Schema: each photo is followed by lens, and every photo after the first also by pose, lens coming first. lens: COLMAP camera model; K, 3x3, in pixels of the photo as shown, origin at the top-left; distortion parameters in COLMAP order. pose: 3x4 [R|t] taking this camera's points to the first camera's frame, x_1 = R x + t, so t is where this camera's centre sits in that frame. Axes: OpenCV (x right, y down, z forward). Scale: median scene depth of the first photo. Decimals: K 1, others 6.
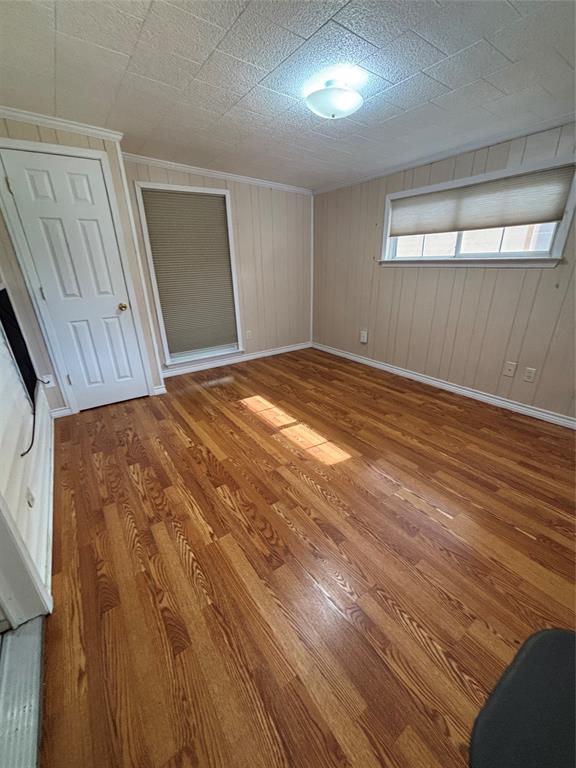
lens RADIAL K [[311.6, 0, 290.9], [0, 311.6, 383.0], [0, 0, 1]] dist [0.016132, -0.000174]
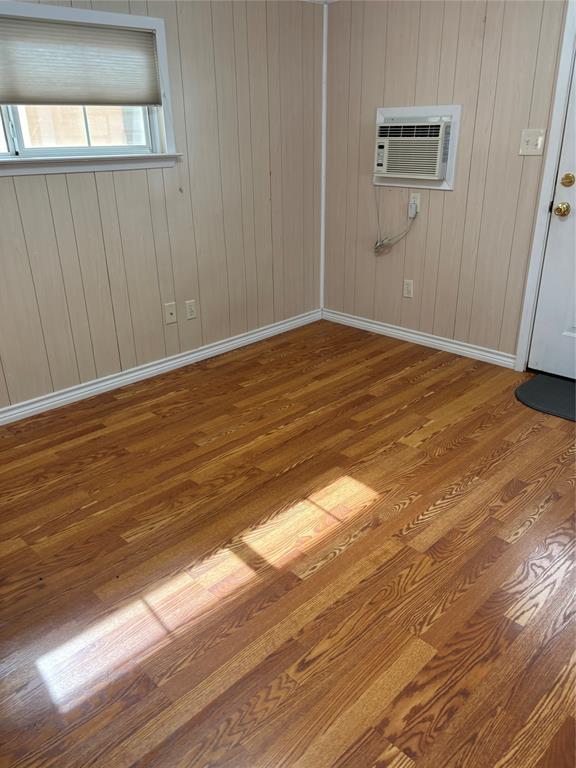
lens RADIAL K [[587.8, 0, 289.0], [0, 587.8, 387.2], [0, 0, 1]] dist [0.050805, -0.049777]
pose [[-0.171084, -0.351572, 0.920395, -0.668553], [0.391412, 0.833036, 0.390959, -0.340859], [-0.904172, 0.427140, -0.004909, 0.898494]]
